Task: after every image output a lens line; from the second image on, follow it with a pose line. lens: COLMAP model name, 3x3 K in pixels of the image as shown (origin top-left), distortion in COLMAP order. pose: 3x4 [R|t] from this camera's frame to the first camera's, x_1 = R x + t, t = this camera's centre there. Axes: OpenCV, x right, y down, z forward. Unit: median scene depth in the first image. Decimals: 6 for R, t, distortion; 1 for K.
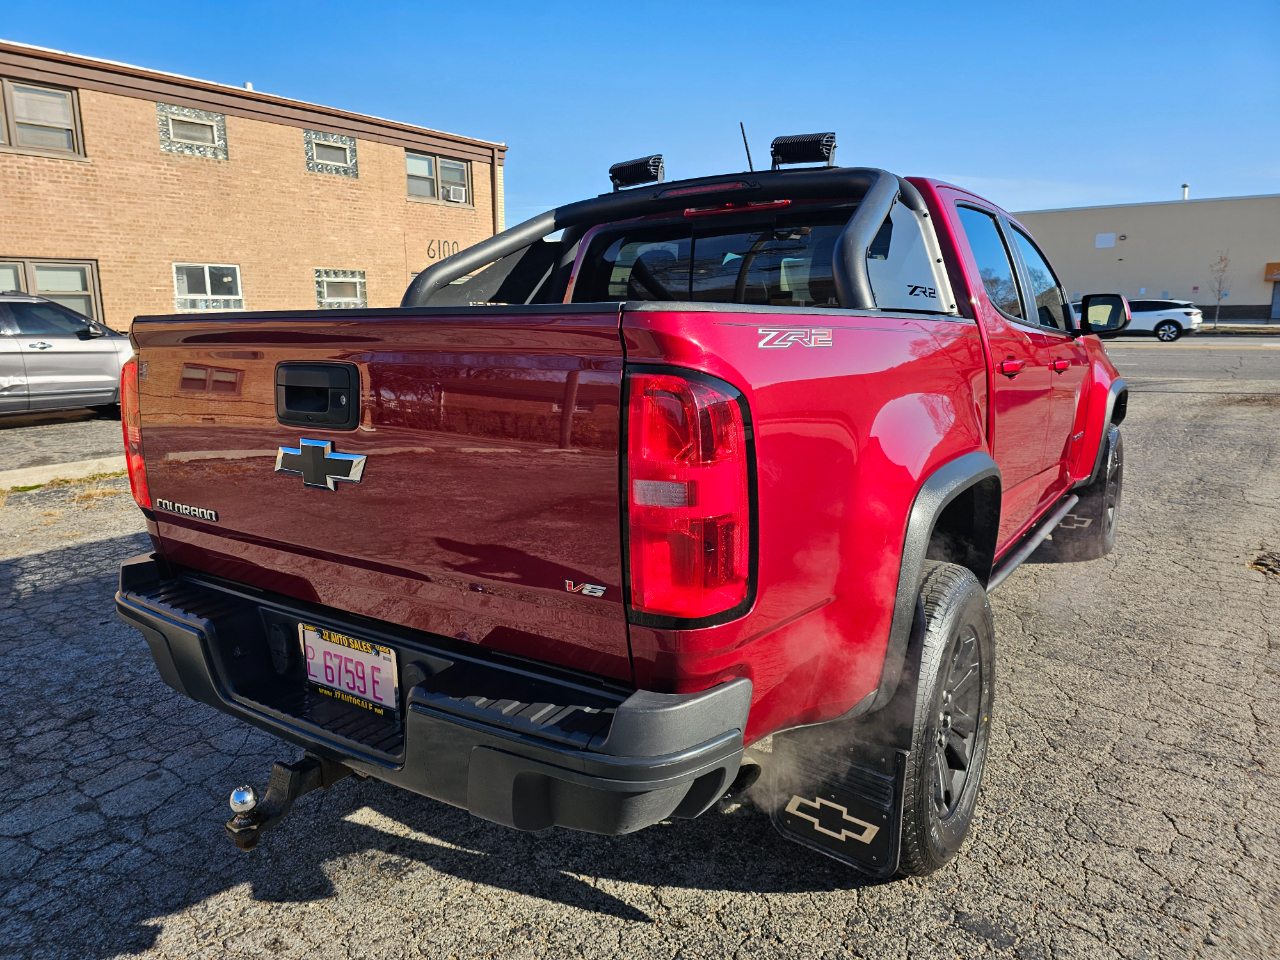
lens RADIAL K [[929.5, 0, 640.0], [0, 929.5, 480.0], [0, 0, 1]] dist [0.075215, -0.082836]
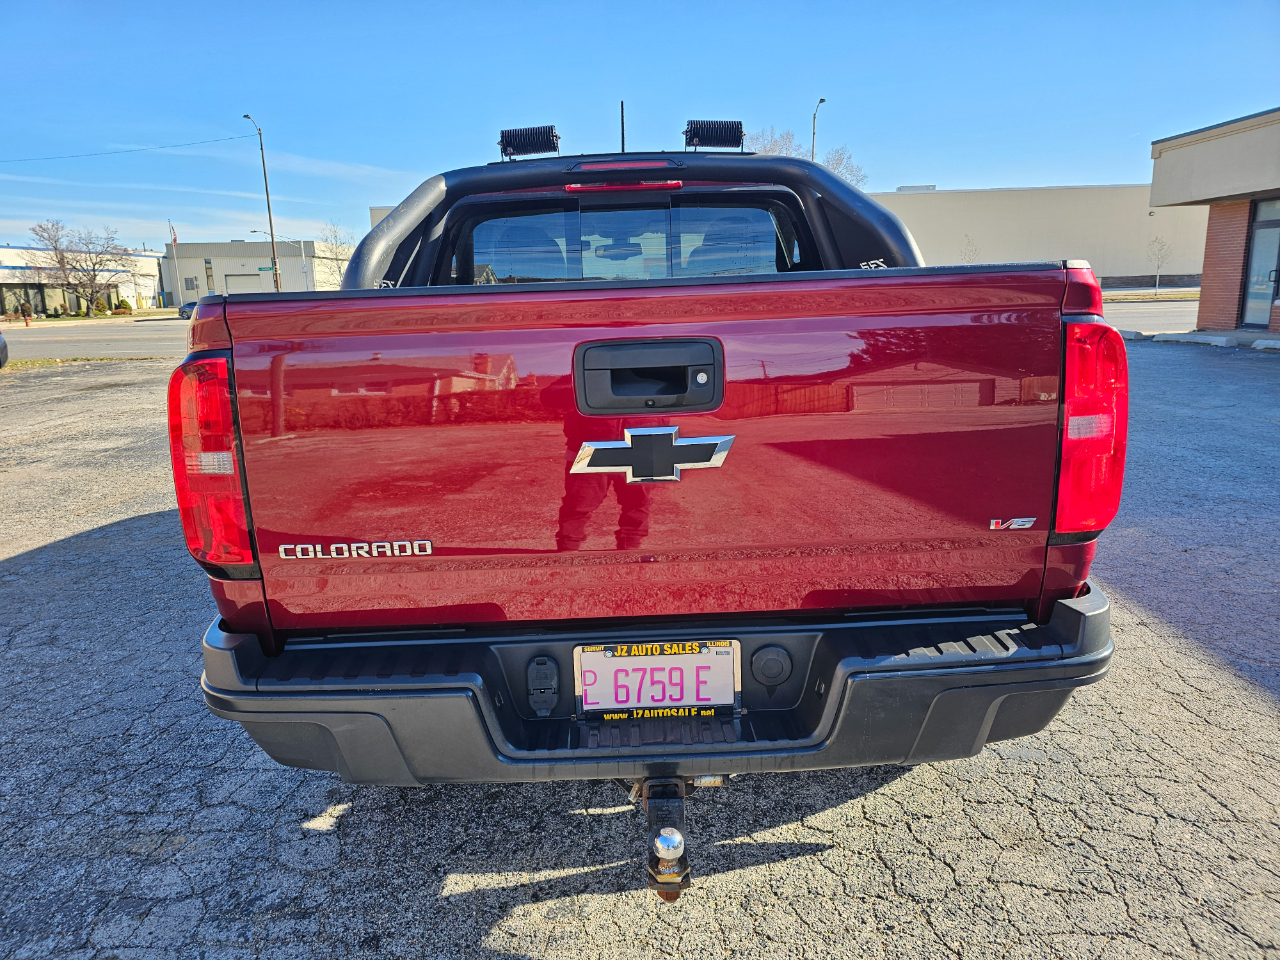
lens RADIAL K [[929.5, 0, 640.0], [0, 929.5, 480.0], [0, 0, 1]] dist [0.075215, -0.082836]
pose [[0.788962, -0.135139, 0.599397, -0.812078], [0.125711, 0.990380, 0.057821, -0.042932], [-0.601445, 0.029732, 0.798361, 0.274179]]
